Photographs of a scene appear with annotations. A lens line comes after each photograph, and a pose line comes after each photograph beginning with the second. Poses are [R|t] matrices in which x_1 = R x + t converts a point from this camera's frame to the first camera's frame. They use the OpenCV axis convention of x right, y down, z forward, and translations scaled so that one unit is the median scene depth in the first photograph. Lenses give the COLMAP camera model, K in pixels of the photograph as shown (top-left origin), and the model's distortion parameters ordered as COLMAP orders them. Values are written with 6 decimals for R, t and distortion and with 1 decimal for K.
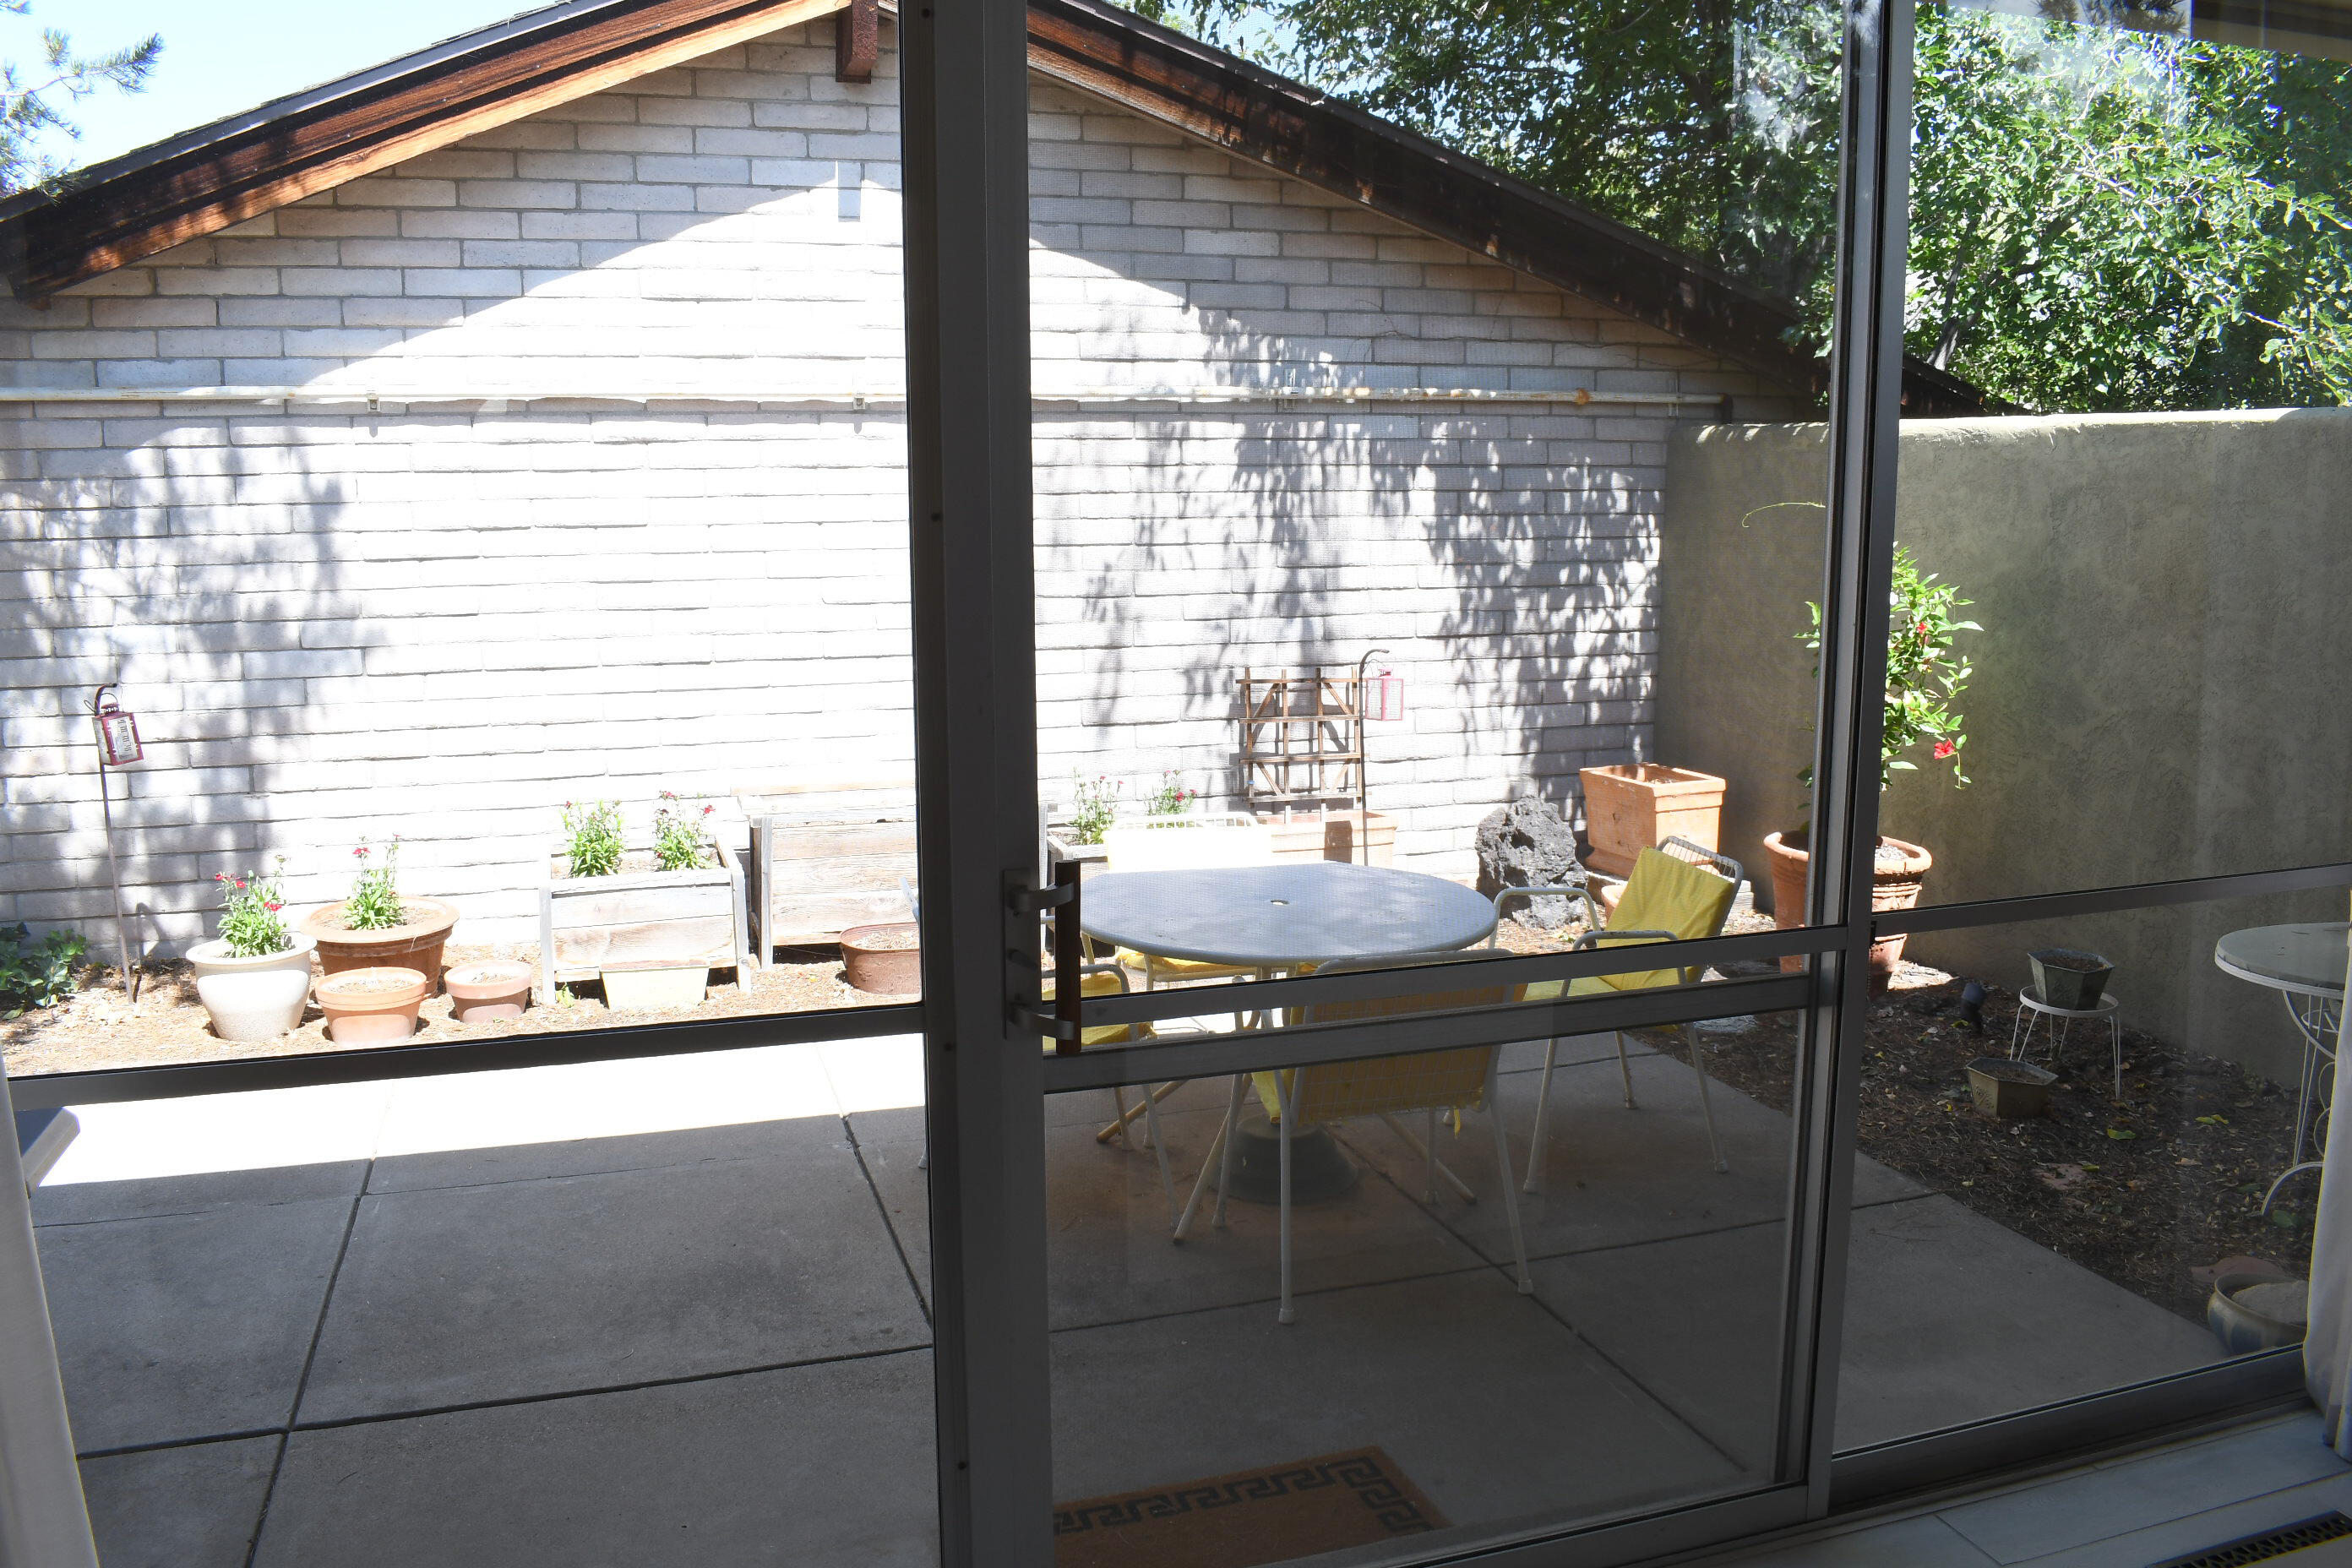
lens RADIAL K [[1846.4, 0, 1176.0], [0, 1846.4, 784.0], [0, 0, 1]] dist [-0.088856, 0.000793]
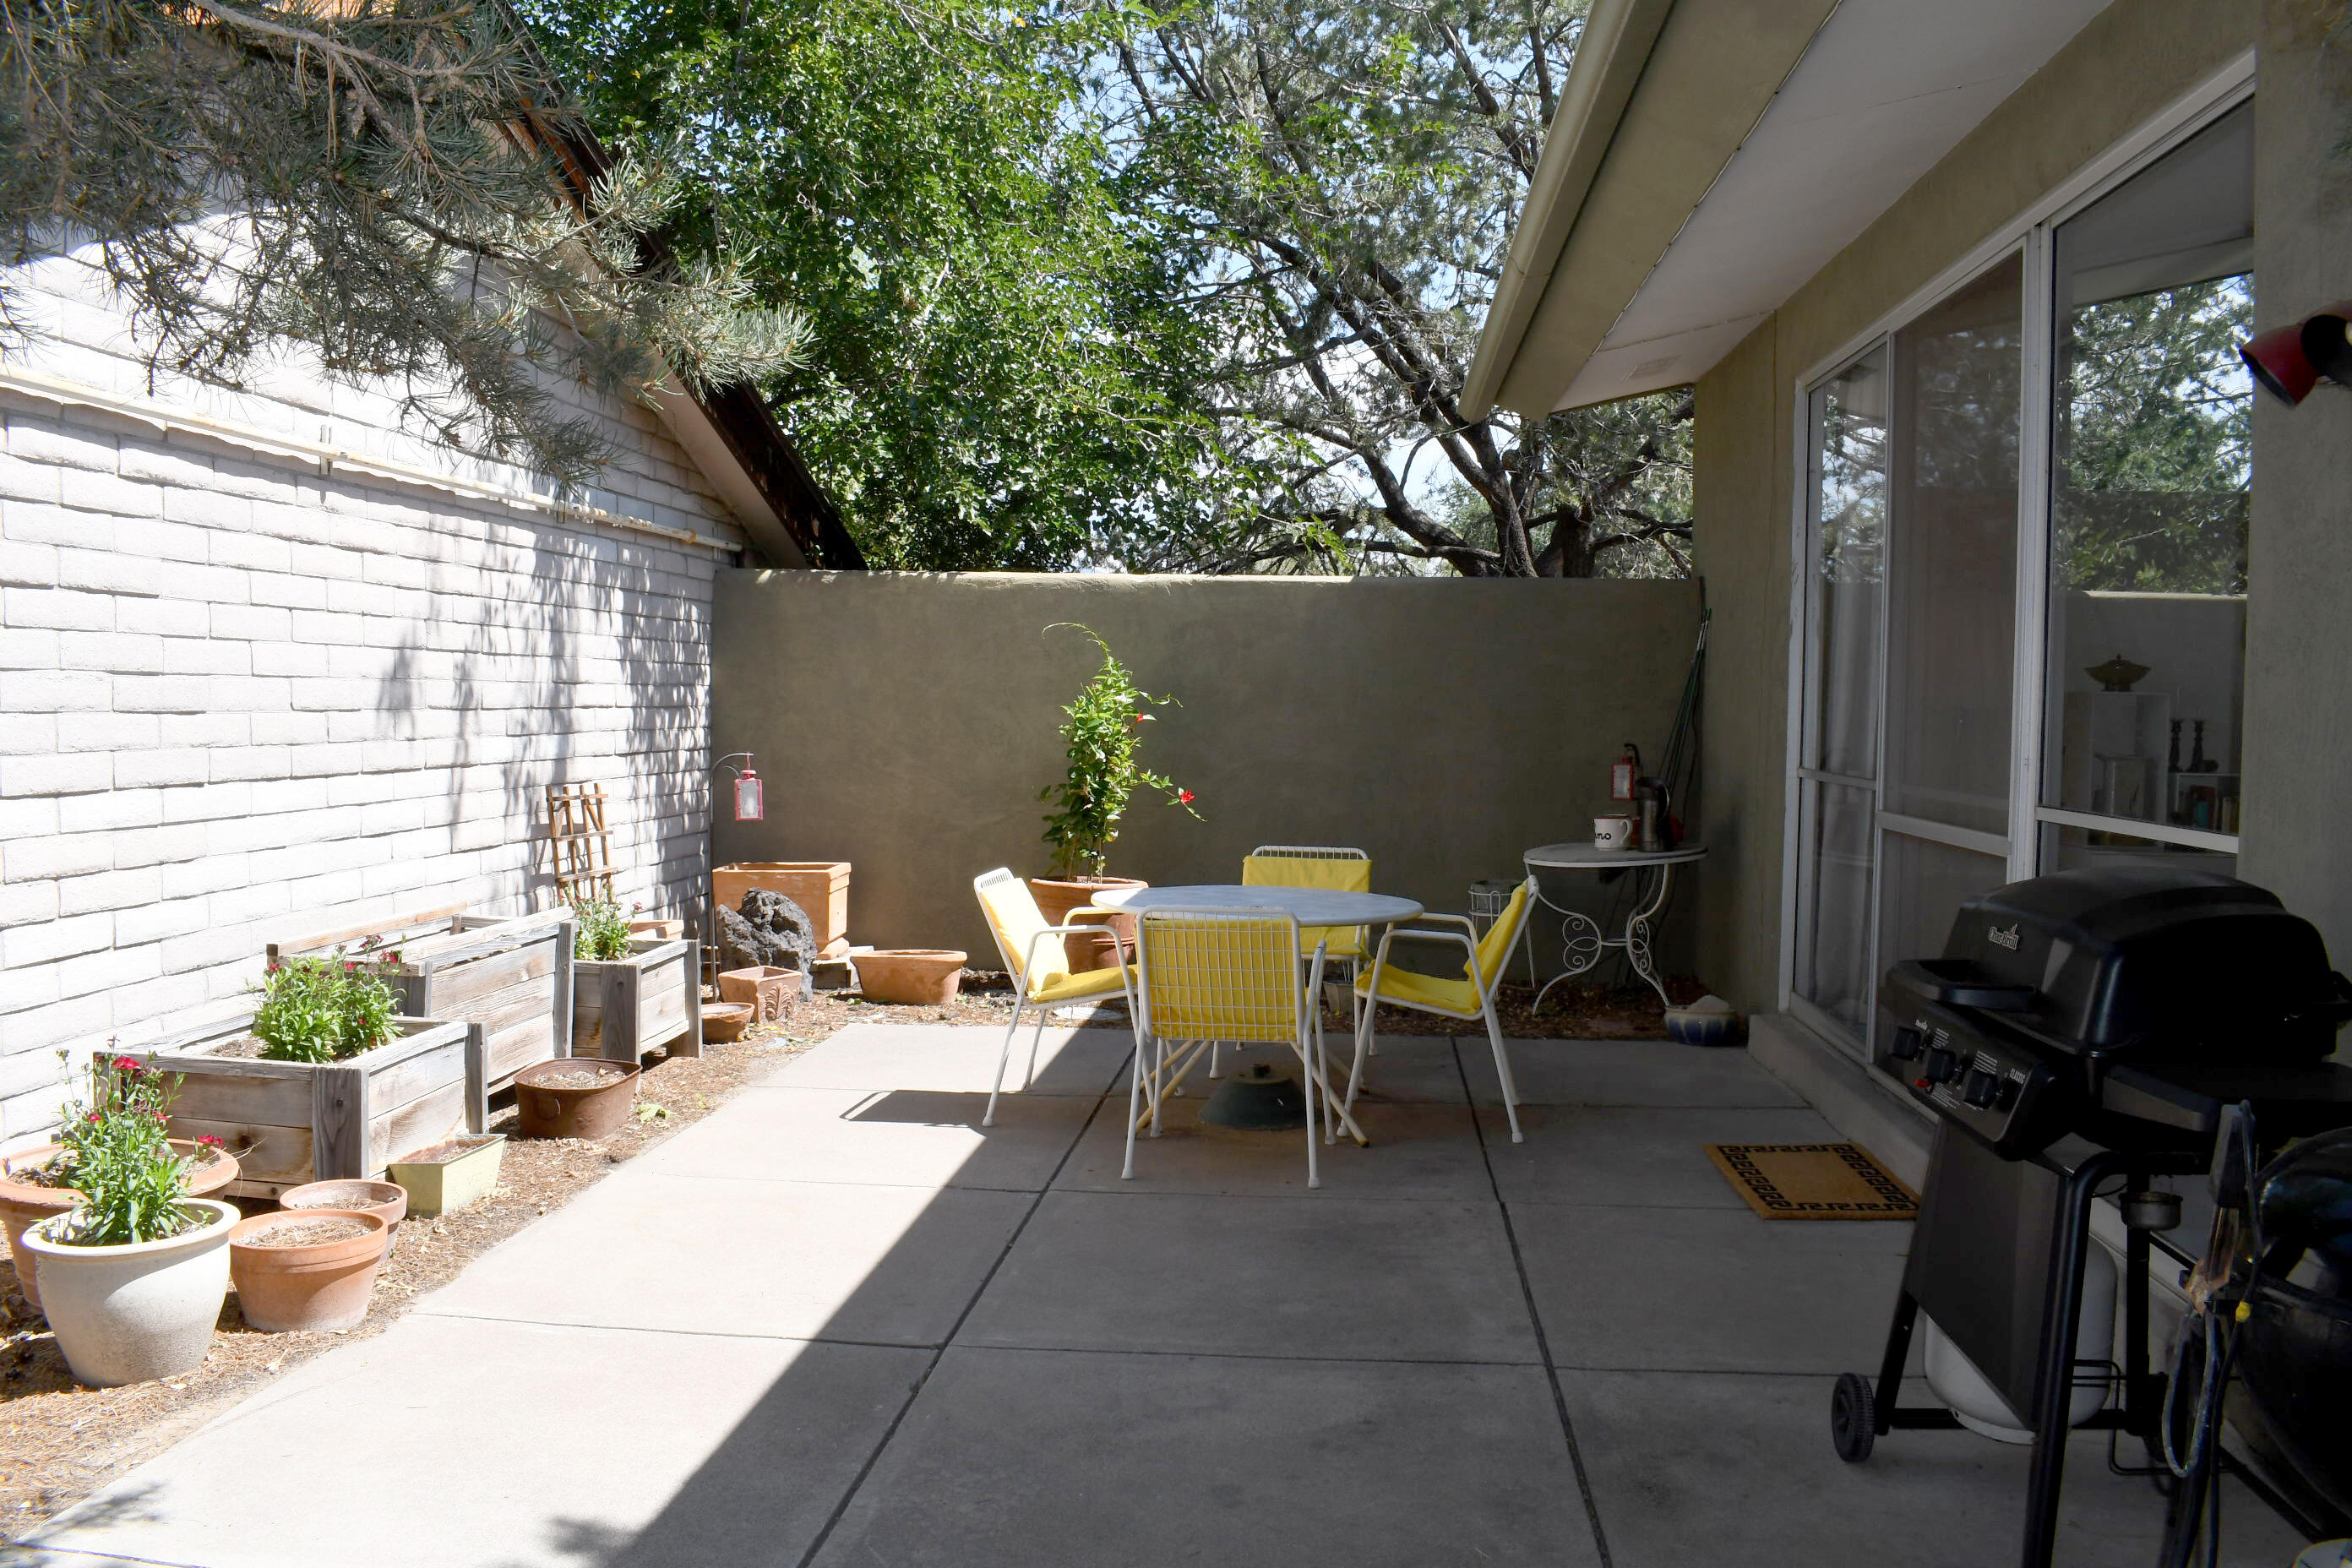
lens RADIAL K [[1846.4, 0, 1176.0], [0, 1846.4, 784.0], [0, 0, 1]] dist [-0.088856, 0.000793]
pose [[0.397522, -0.030589, 0.917083, -0.768933], [0.132350, 0.990905, -0.024318, 0.004103], [-0.907997, 0.131043, 0.397955, 0.348137]]
